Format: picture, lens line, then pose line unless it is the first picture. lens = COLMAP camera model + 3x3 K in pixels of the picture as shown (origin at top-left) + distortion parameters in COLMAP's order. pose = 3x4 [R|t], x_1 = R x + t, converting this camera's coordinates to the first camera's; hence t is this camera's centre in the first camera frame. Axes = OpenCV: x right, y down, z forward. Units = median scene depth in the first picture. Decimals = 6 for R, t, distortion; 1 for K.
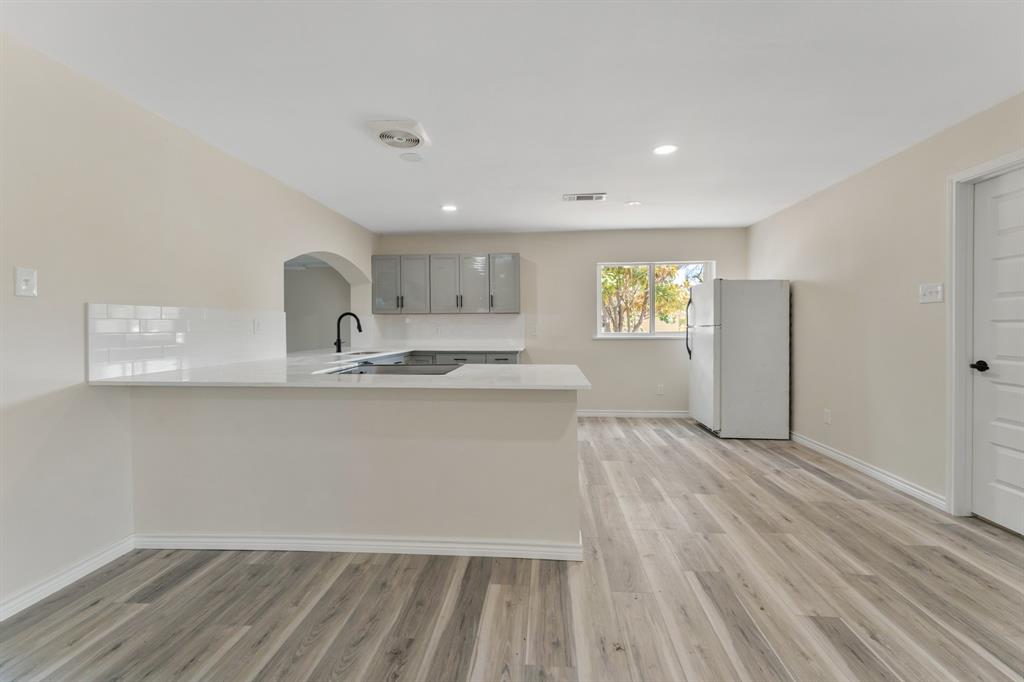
lens RADIAL K [[415.5, 0, 505.2], [0, 415.5, 333.1], [0, 0, 1]] dist [-0.002123, -0.000234]
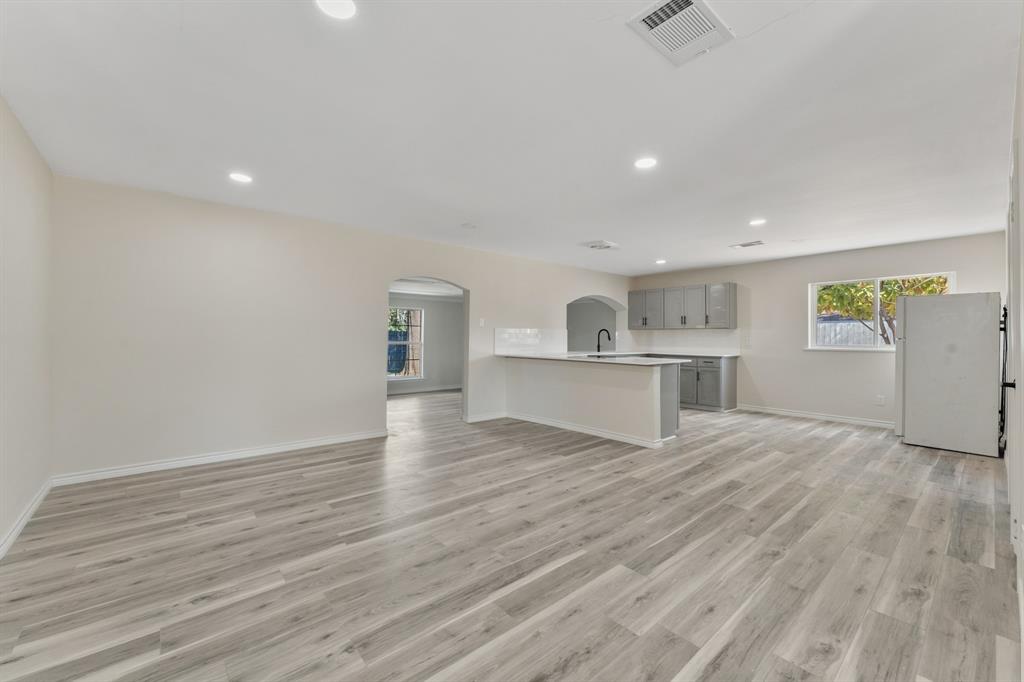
lens RADIAL K [[415.5, 0, 509.3], [0, 415.5, 340.5], [0, 0, 1]] dist [-0.002123, -0.000234]
pose [[0.708274, 0.012878, -0.705821, 0.473508], [-0.021085, 0.999773, -0.002917, 0.009473], [0.705623, 0.016948, 0.708385, -0.417899]]
